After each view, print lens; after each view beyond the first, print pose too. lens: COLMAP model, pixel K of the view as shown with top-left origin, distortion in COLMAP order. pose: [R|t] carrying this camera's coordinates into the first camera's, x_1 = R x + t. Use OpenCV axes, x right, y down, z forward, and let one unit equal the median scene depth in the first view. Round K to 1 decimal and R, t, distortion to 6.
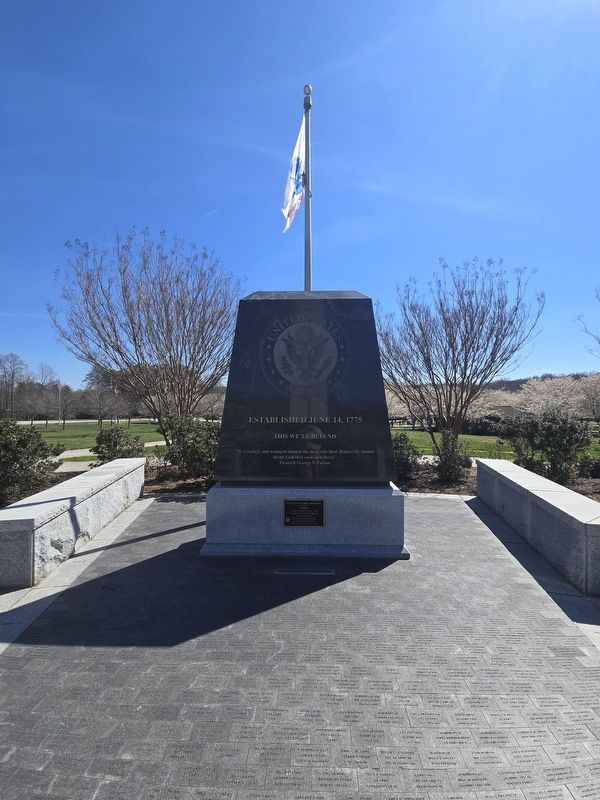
lens RADIAL K [[322.2, 0, 300.0], [0, 322.2, 397.6], [0, 0, 1]] dist [0.003952, -0.001736]
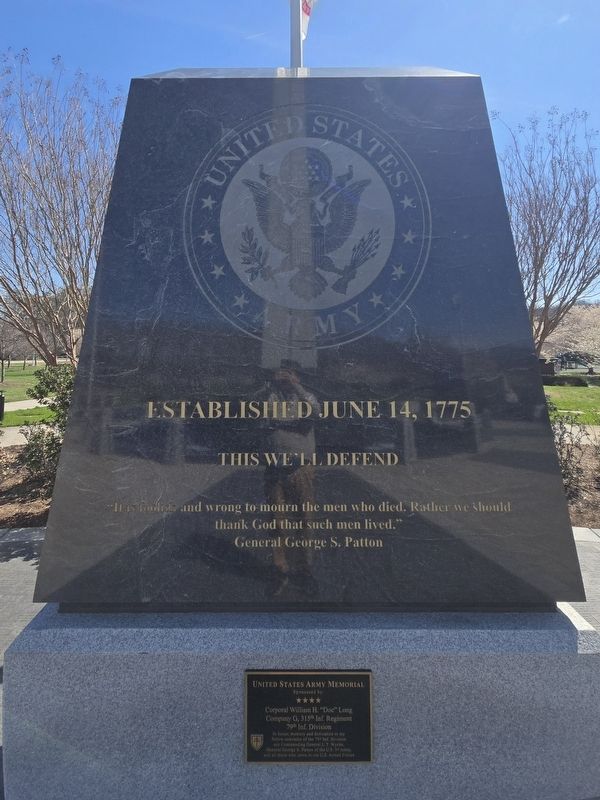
lens RADIAL K [[322.2, 0, 289.9], [0, 322.2, 381.0], [0, 0, 1]] dist [0.003952, -0.001736]
pose [[0.999687, 0.000181, 0.025006, -0.012171], [-0.004241, 0.986711, 0.162427, -0.017230], [-0.024644, -0.162482, 0.986404, 0.624743]]
